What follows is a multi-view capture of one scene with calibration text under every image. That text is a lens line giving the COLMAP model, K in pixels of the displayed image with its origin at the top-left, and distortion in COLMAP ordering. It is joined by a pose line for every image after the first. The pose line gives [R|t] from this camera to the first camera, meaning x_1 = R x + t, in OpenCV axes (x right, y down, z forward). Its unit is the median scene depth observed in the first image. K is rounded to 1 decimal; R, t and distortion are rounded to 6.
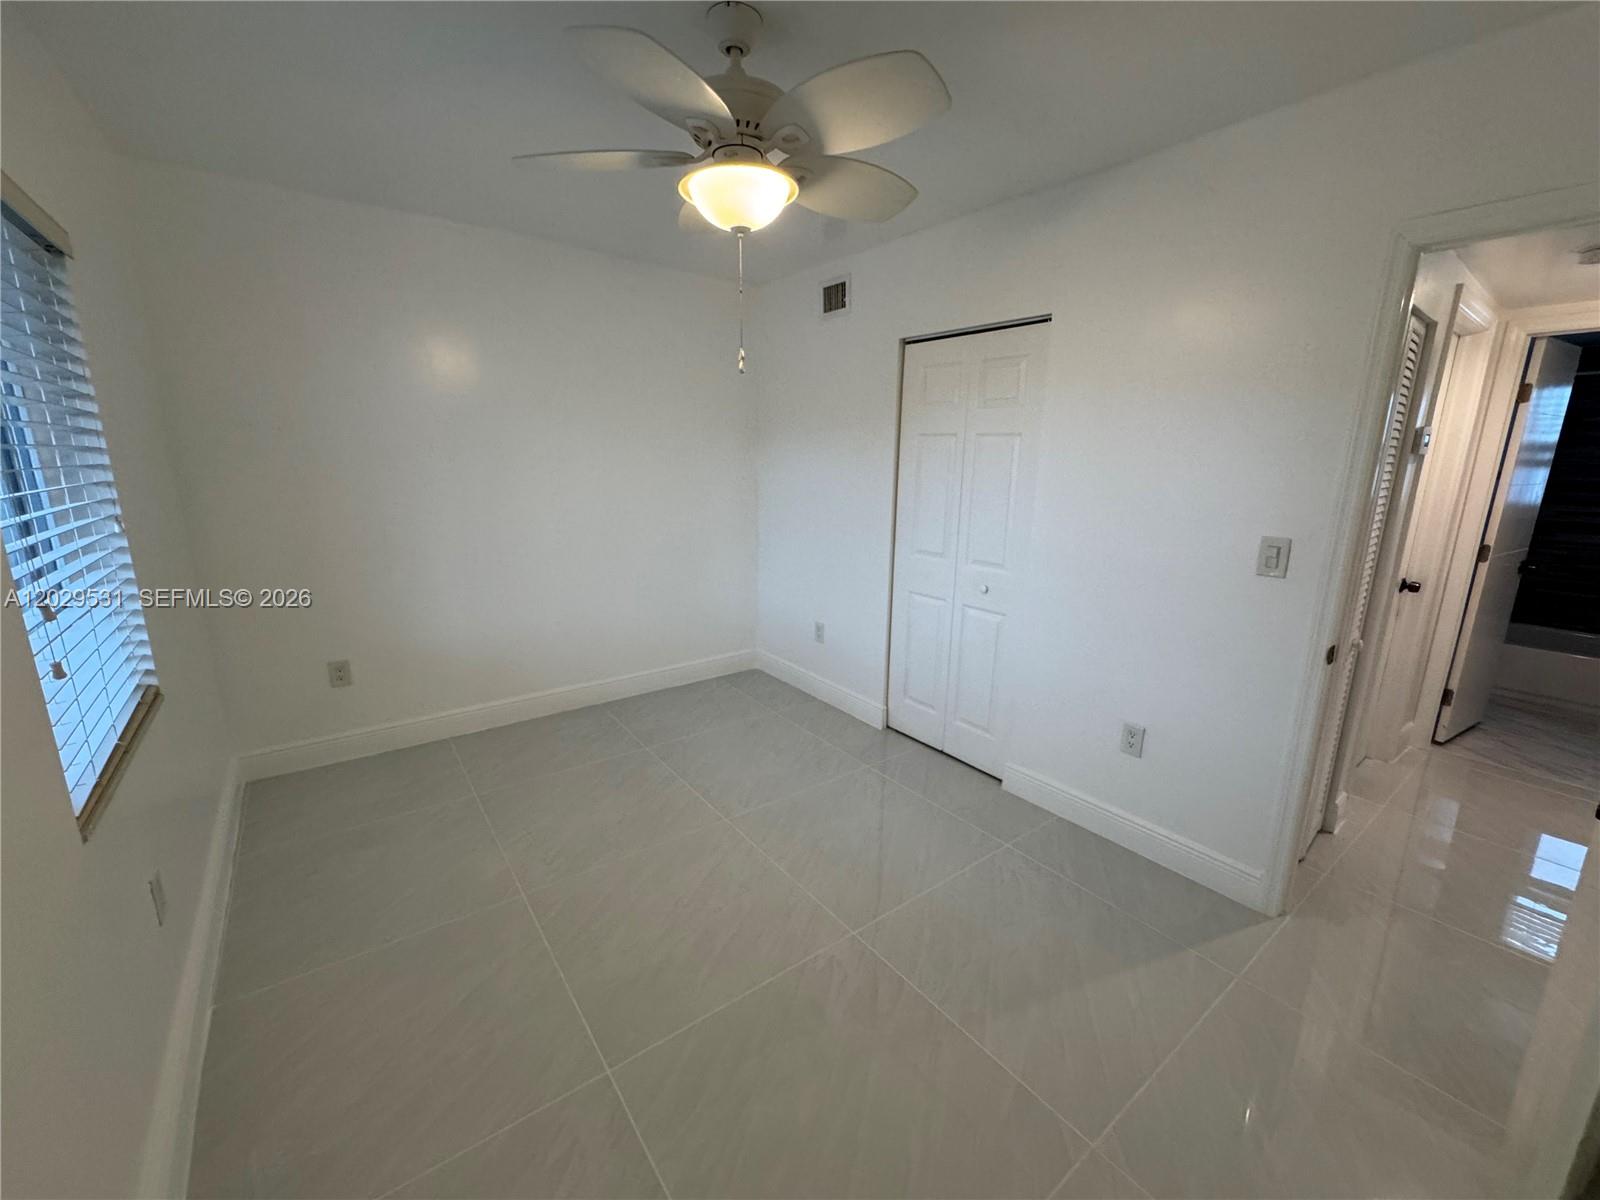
lens RADIAL K [[630.5, 0, 795.2], [0, 630.5, 599.2], [0, 0, 1]] dist [-0.000845, -0.000025]
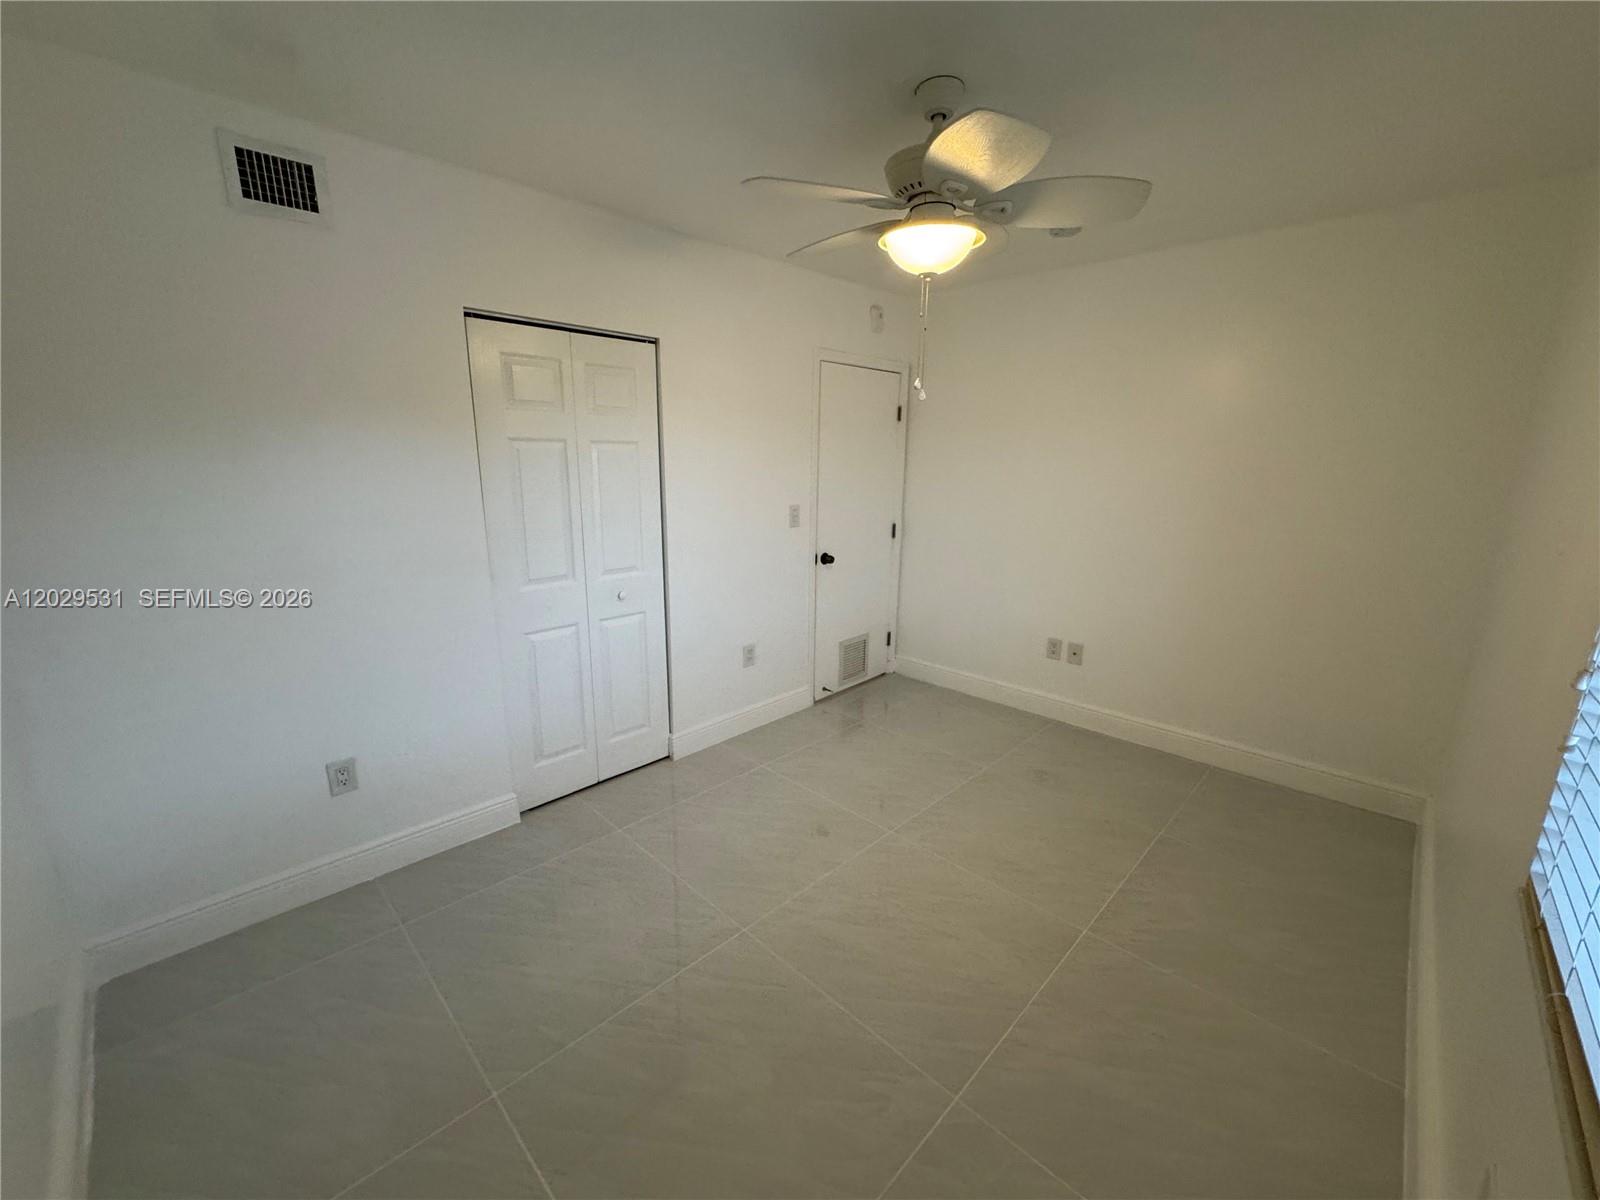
lens RADIAL K [[640.8, 0, 799.3], [0, 640.8, 601.1], [0, 0, 1]] dist [-0.001835, -0.000037]
pose [[-0.132671, -0.243391, 0.960812, -0.676443], [0.209838, 0.940510, 0.267224, -0.207801], [-0.968693, 0.237067, -0.073706, 0.755571]]
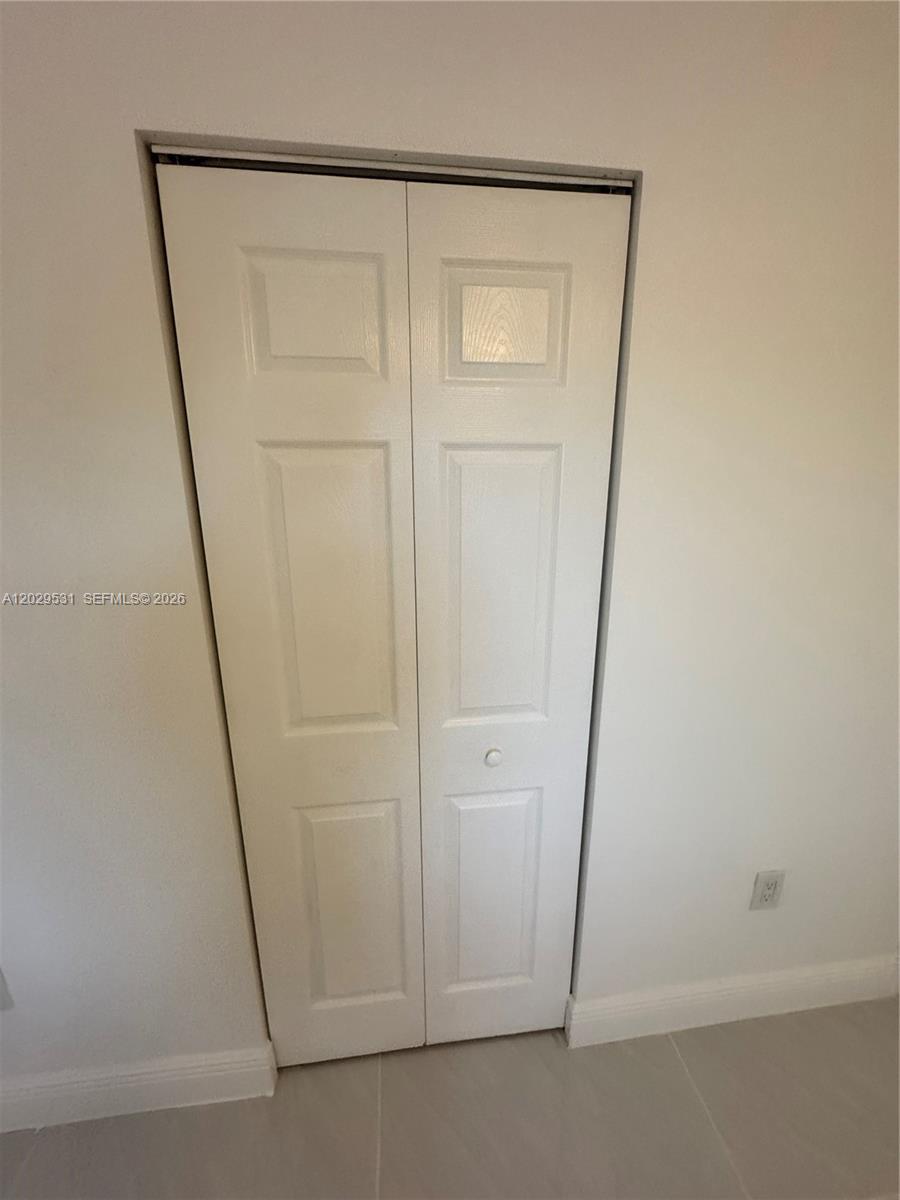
lens RADIAL K [[482.5, 0, 451.2], [0, 482.5, 579.5], [0, 0, 1]] dist [-0.001211, -0.000033]
pose [[0.504007, -0.226844, 0.833378, -0.004610], [0.202399, 0.969046, 0.141366, -0.200280], [-0.839650, 0.097425, 0.534319, 0.761471]]
